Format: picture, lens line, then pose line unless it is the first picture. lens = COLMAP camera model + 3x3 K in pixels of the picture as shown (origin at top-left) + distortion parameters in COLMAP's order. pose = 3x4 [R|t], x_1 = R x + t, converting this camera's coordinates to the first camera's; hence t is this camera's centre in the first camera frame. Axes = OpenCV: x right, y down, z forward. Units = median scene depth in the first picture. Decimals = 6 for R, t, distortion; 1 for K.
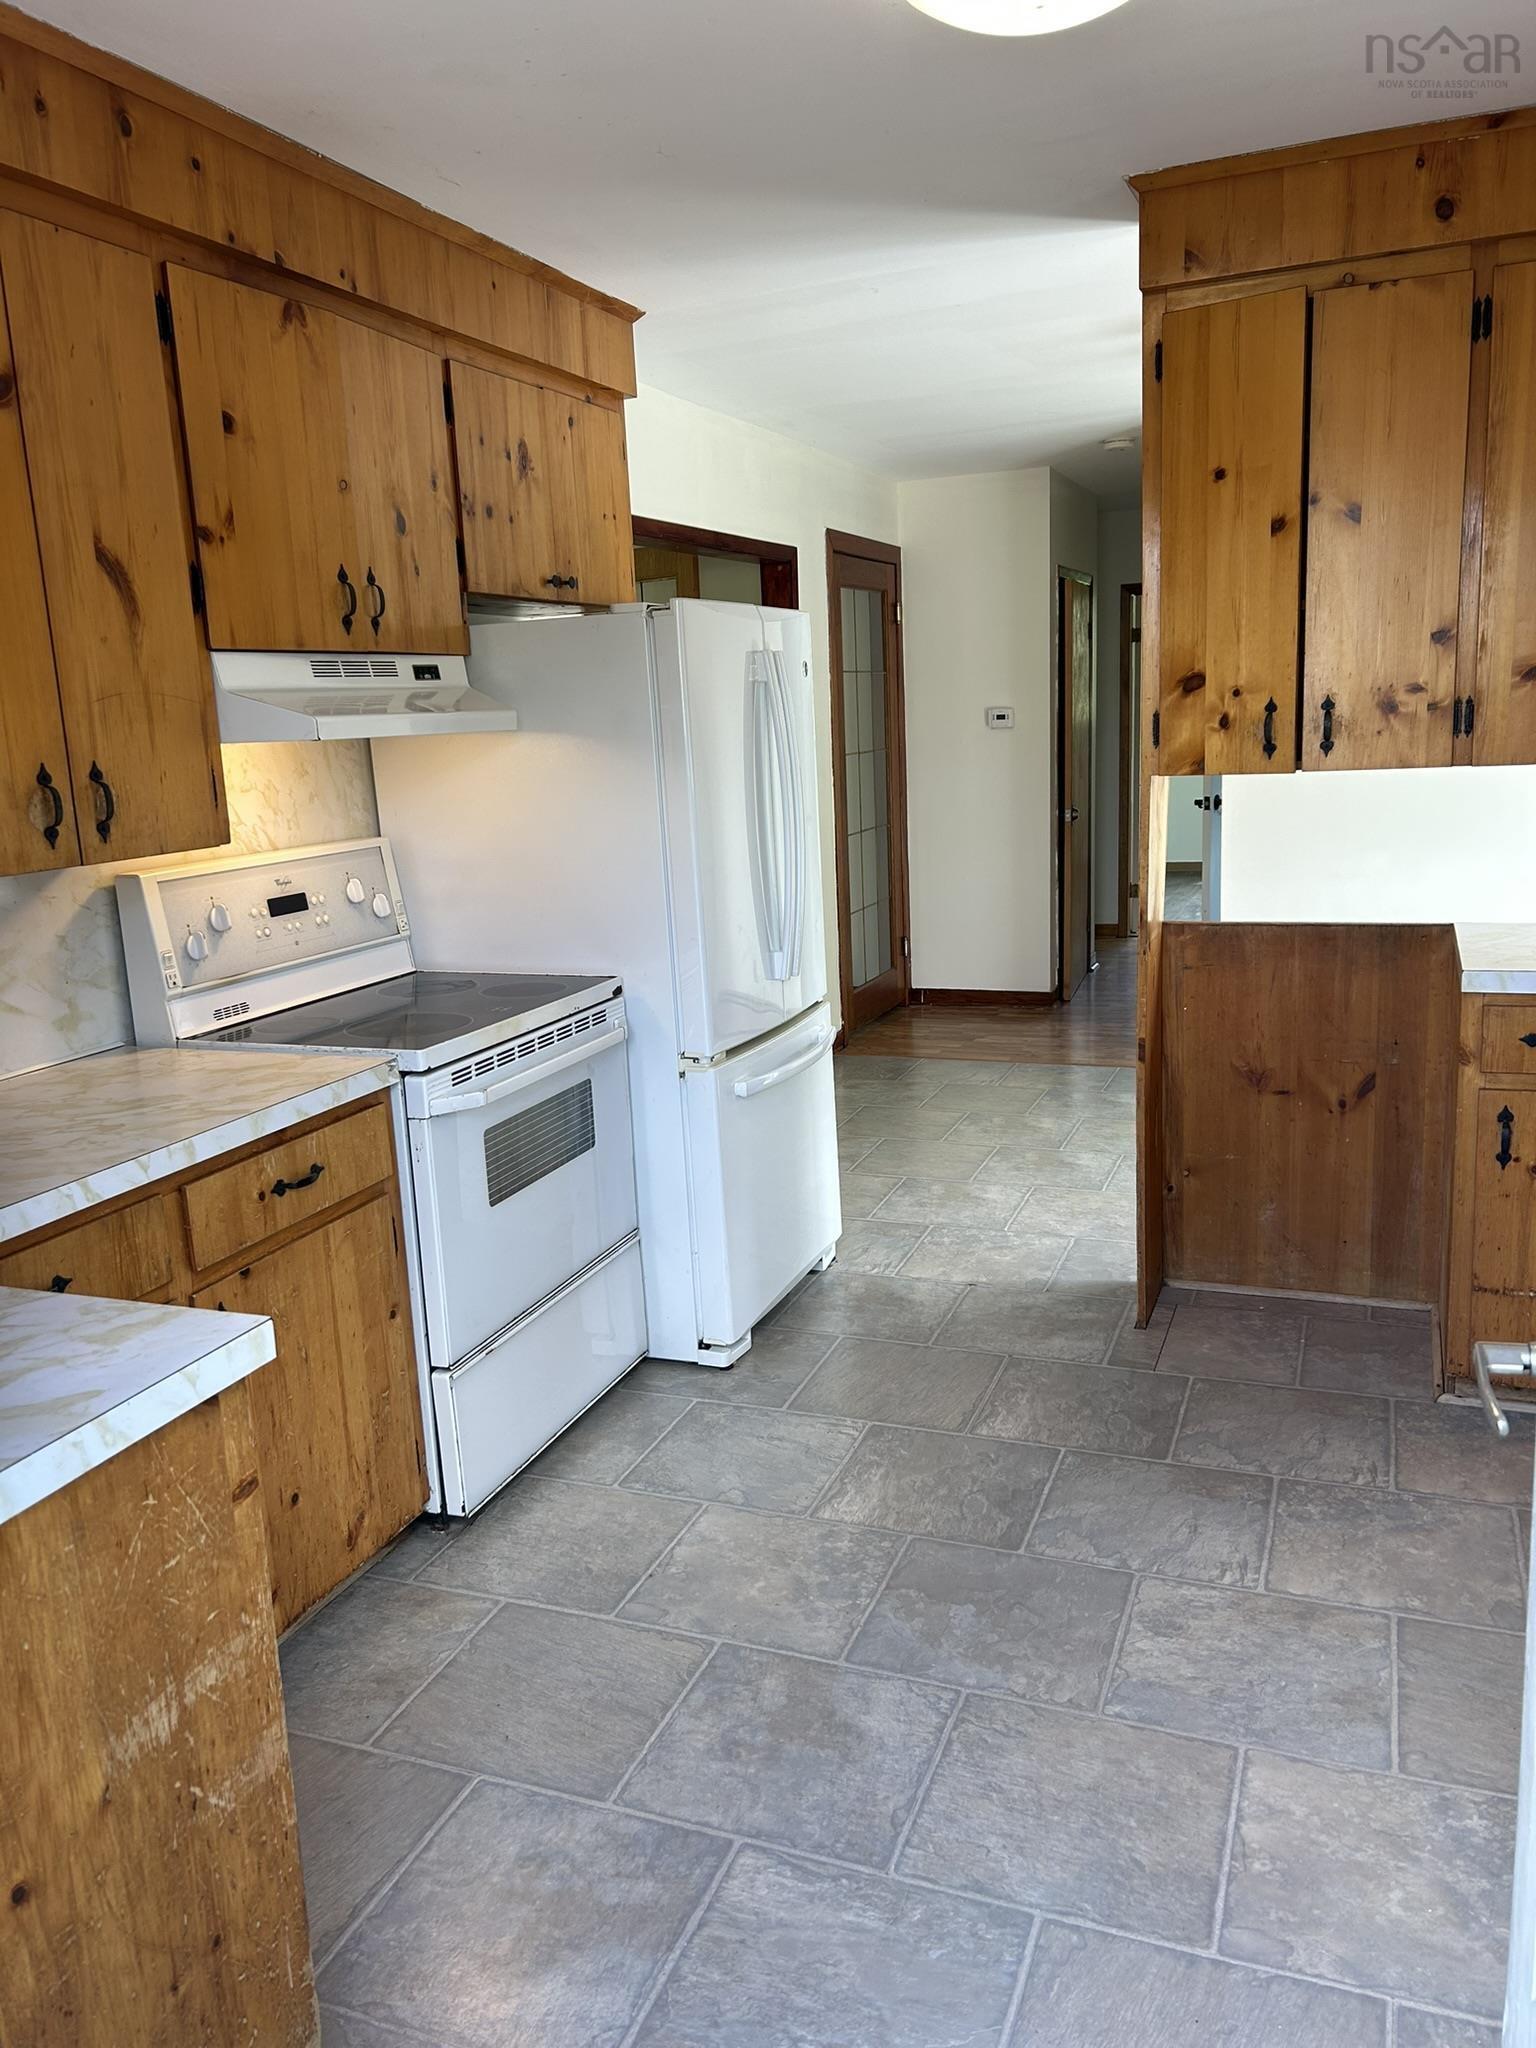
lens RADIAL K [[1530.0, 0, 768.0], [0, 1530.0, 1024.0], [0, 0, 1]] dist [0.008094, -0.002622]
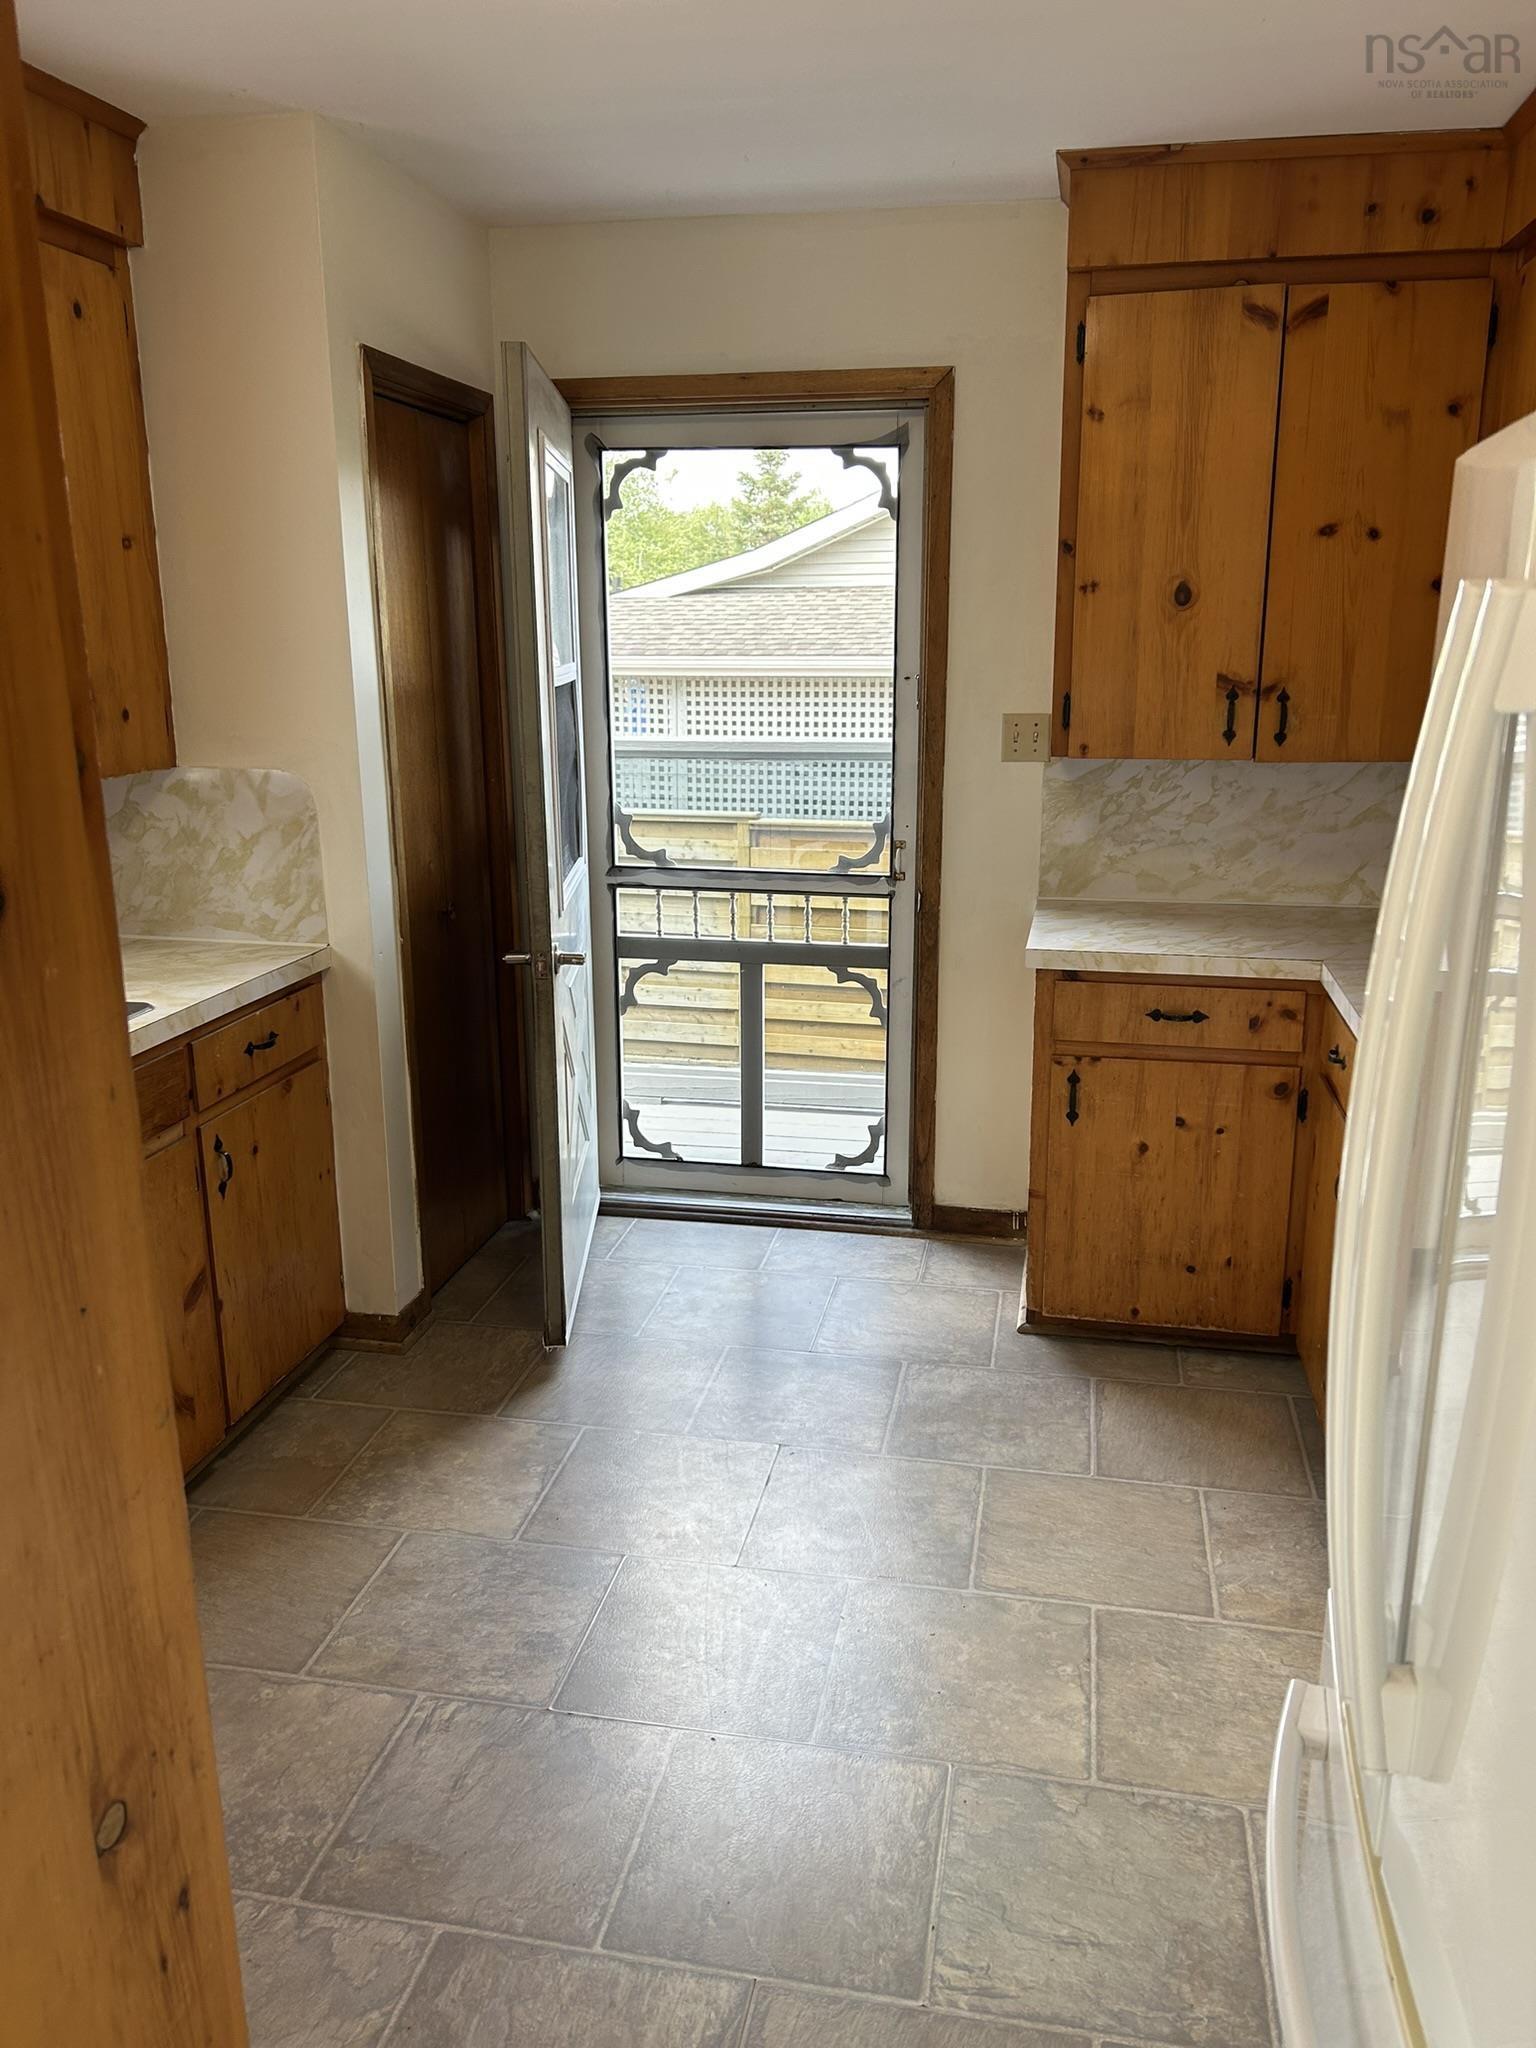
lens RADIAL K [[1540.5, 0, 768.0], [0, 1540.5, 1024.0], [0, 0, 1]] dist [0.094542, -0.105564]
pose [[-0.982377, 0.097989, -0.159165, 0.184076], [0.015614, 0.891607, 0.452541, -0.329824], [0.186257, 0.442081, -0.877424, 1.359872]]
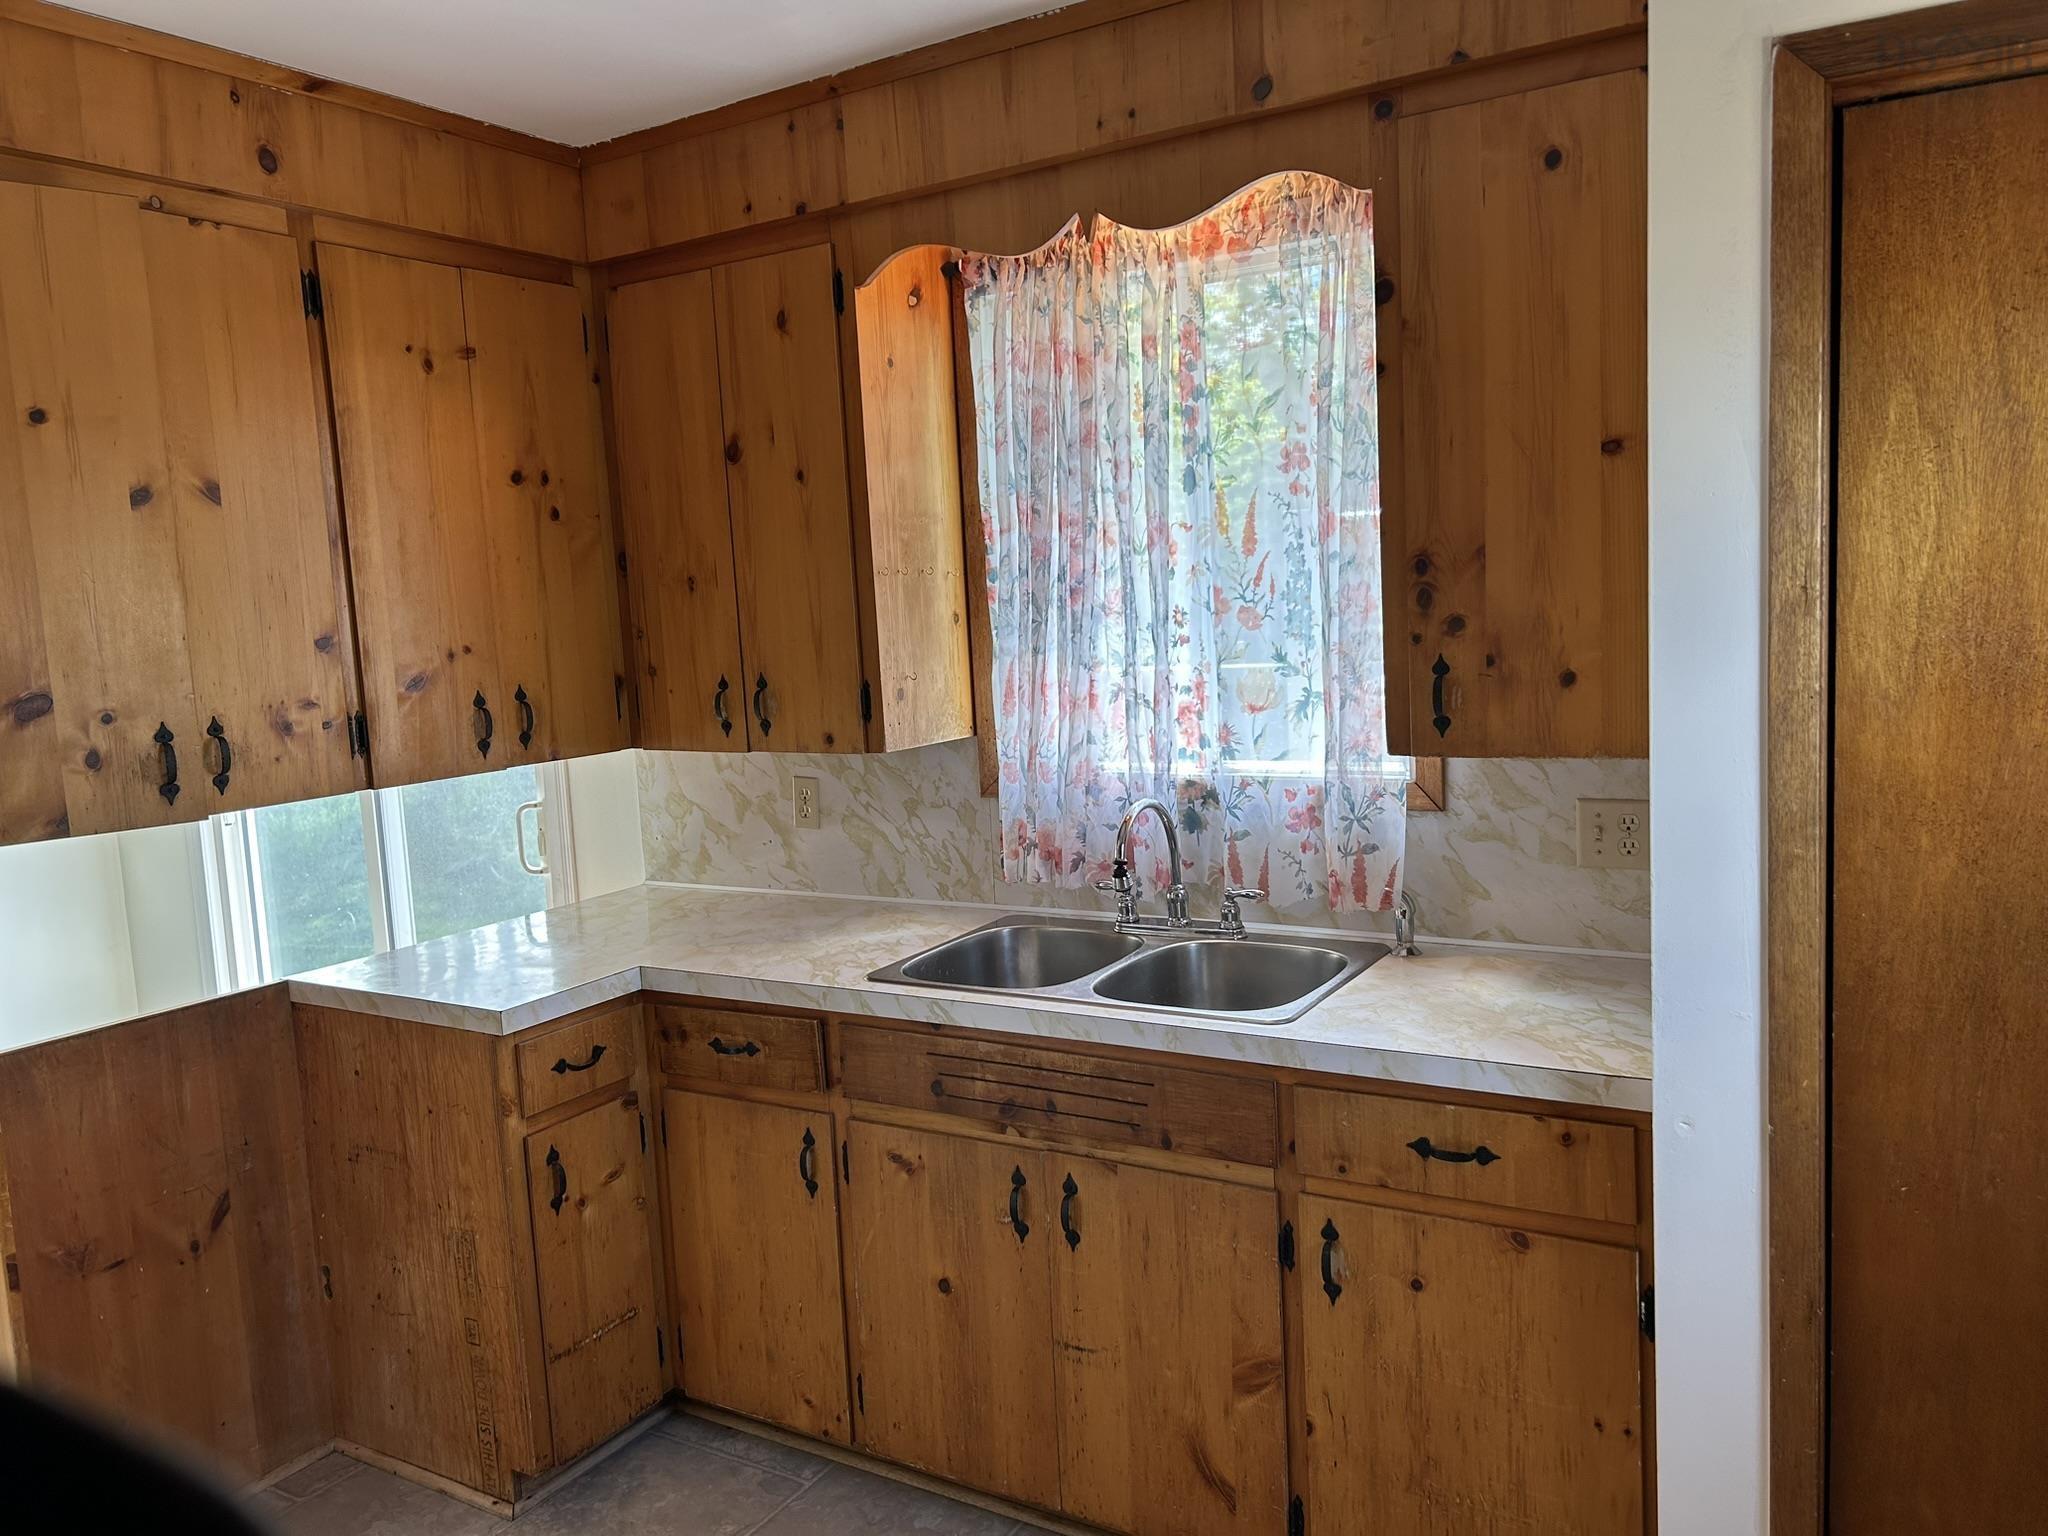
lens RADIAL K [[1545.7, 0, 1024.0], [0, 1545.7, 768.0], [0, 0, 1]] dist [0.002039, -0.000786]
pose [[0.179006, -0.069074, 0.981420, -0.330291], [0.245609, 0.969086, 0.023408, -0.108968], [-0.952698, 0.236856, 0.190437, 0.474882]]
